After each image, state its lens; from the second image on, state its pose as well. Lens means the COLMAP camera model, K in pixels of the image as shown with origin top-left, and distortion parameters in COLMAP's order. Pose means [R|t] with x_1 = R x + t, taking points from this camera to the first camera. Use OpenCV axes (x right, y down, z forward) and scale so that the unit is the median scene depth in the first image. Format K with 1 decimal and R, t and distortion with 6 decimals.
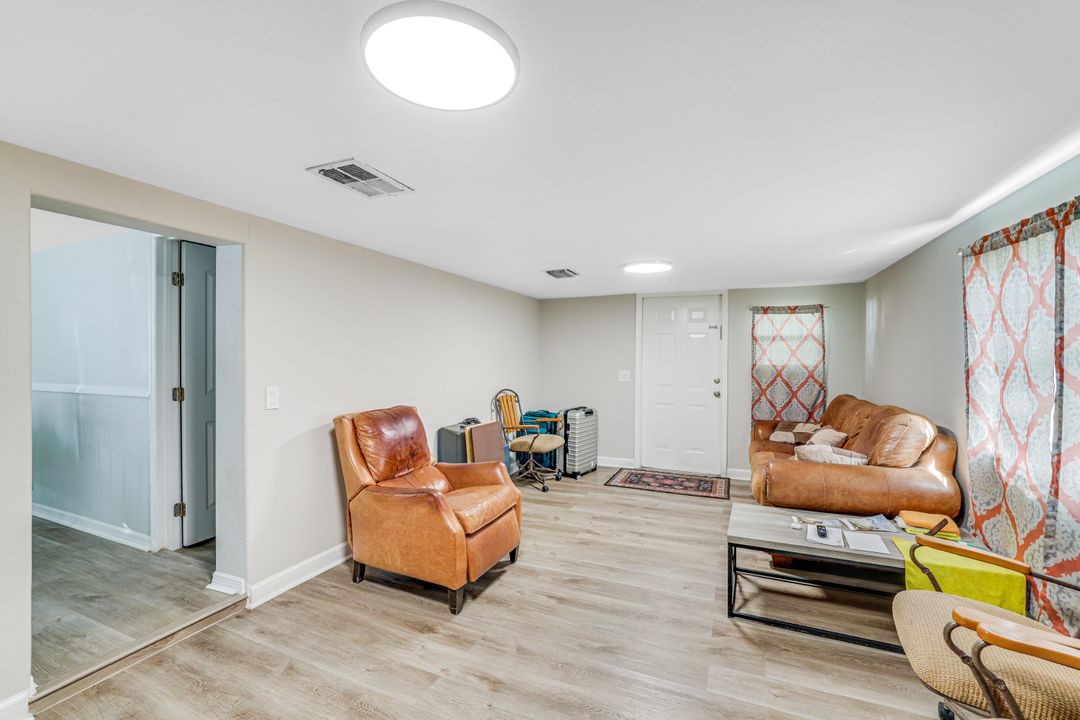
lens RADIAL K [[465.0, 0, 535.4], [0, 465.0, 359.5], [0, 0, 1]] dist [-0.028283, 0.005006]
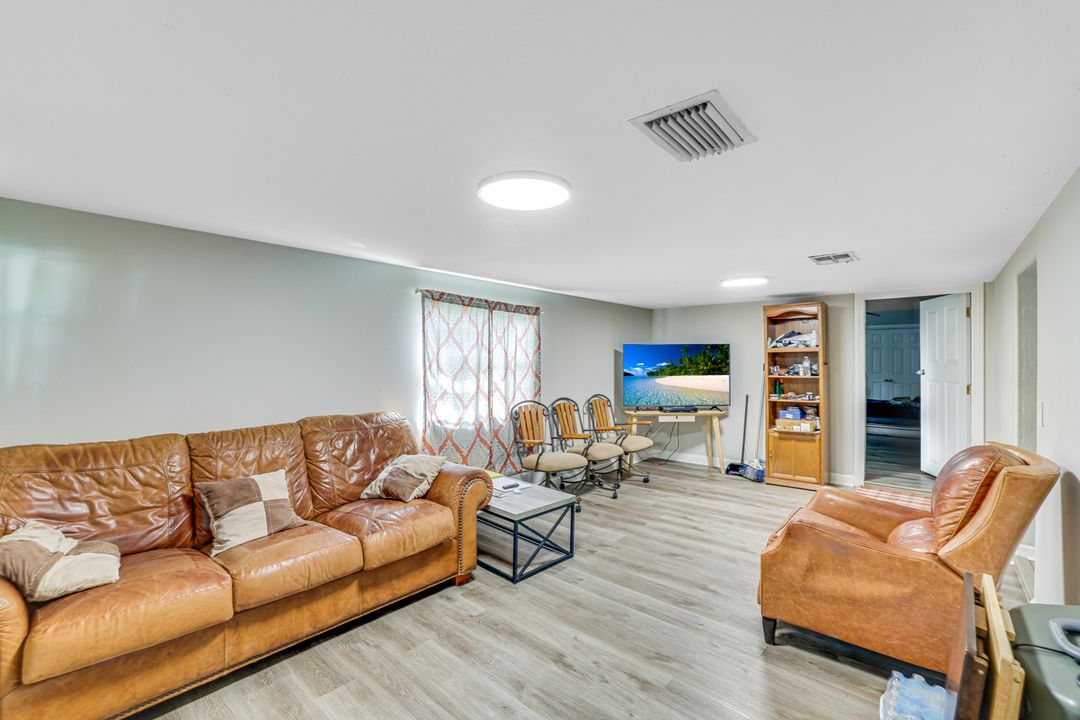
lens RADIAL K [[465.0, 0, 537.3], [0, 465.0, 357.1], [0, 0, 1]] dist [-0.028283, 0.005006]
pose [[-0.952755, -0.001497, 0.303735, 0.077797], [-0.001726, 0.999998, -0.000484, -0.017377], [-0.303734, -0.000985, -0.952757, 1.656590]]
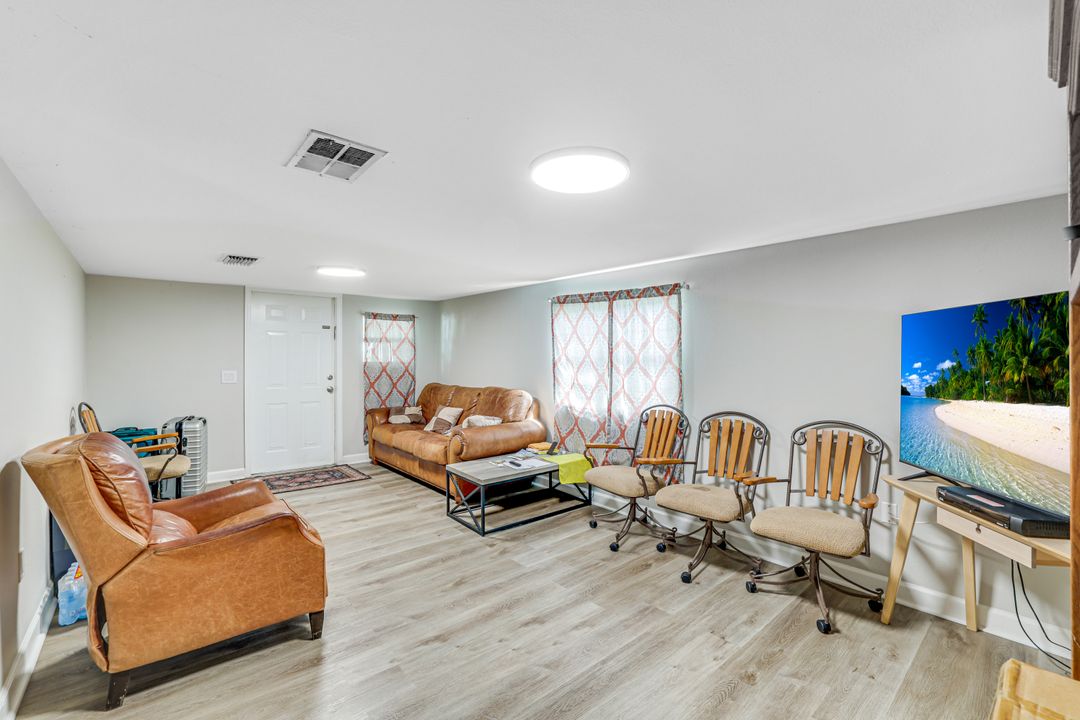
lens RADIAL K [[465.0, 0, 538.5], [0, 465.0, 359.5], [0, 0, 1]] dist [-0.028283, 0.005006]
pose [[0.429613, -0.009616, 0.902962, -0.580879], [0.003291, 0.999953, 0.009083, -0.006151], [-0.903007, -0.000930, 0.429625, 0.154010]]
